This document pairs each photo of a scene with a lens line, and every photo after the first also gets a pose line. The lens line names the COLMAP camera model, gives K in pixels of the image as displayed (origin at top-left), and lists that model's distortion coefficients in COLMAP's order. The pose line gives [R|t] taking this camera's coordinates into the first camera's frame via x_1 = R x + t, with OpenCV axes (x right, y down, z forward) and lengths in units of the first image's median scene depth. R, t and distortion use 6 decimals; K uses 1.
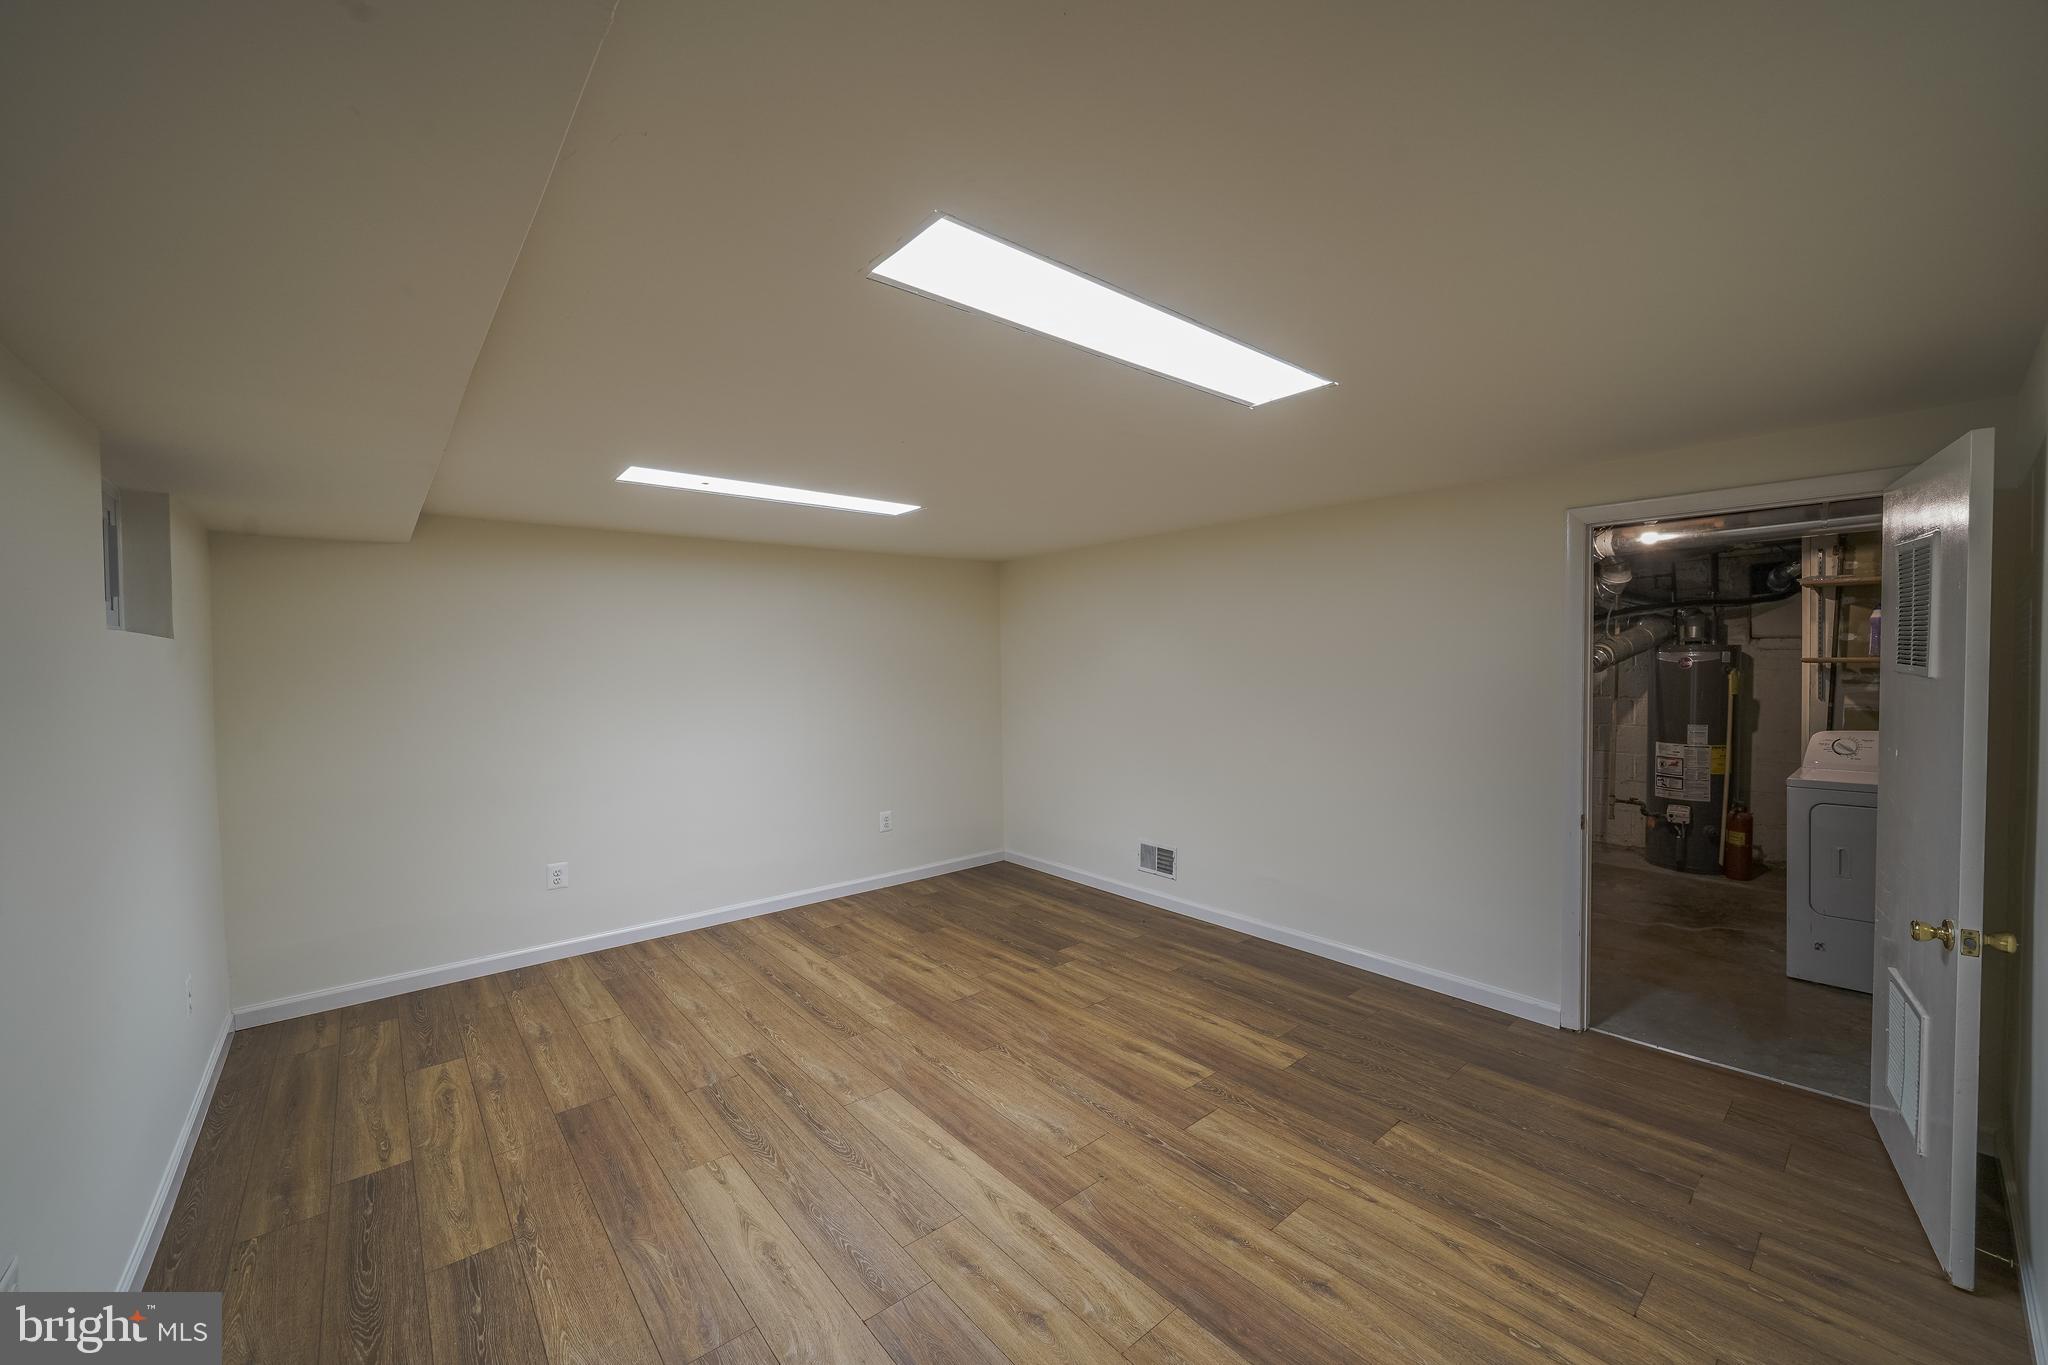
lens RADIAL K [[779.5, 0, 1028.0], [0, 779.5, 680.7], [0, 0, 1]] dist [-0.008318, 0.000056]
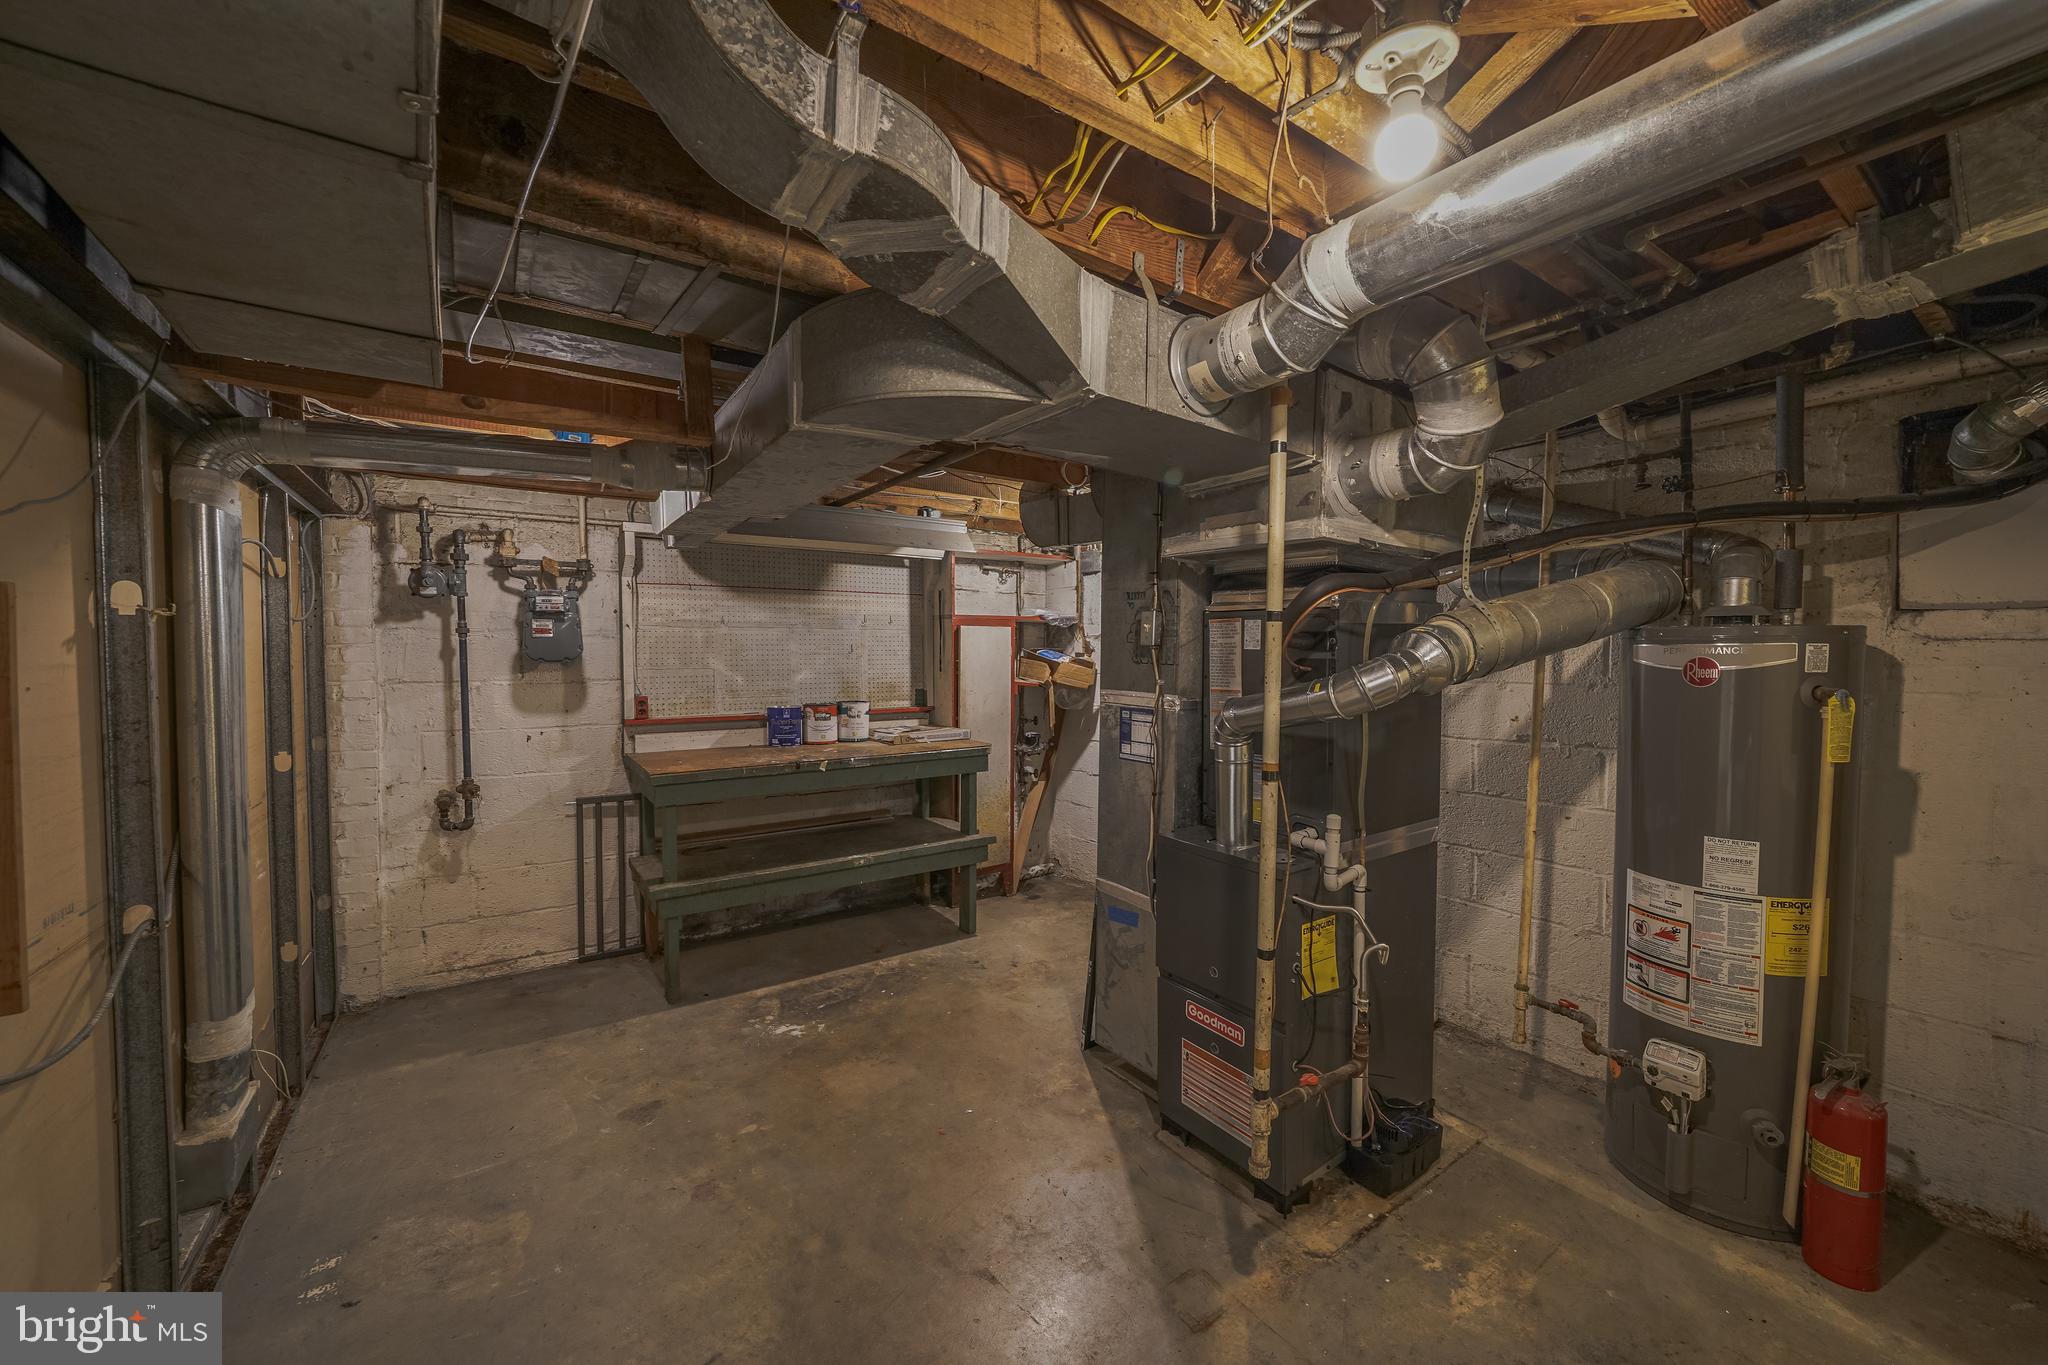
lens RADIAL K [[779.5, 0, 1019.0], [0, 779.5, 673.4], [0, 0, 1]] dist [-0.008318, 0.000056]
pose [[0.994428, 0.019847, -0.103531, 0.550254], [-0.019680, 0.999803, 0.002634, -0.016601], [0.103563, -0.000581, 0.994623, 0.583902]]
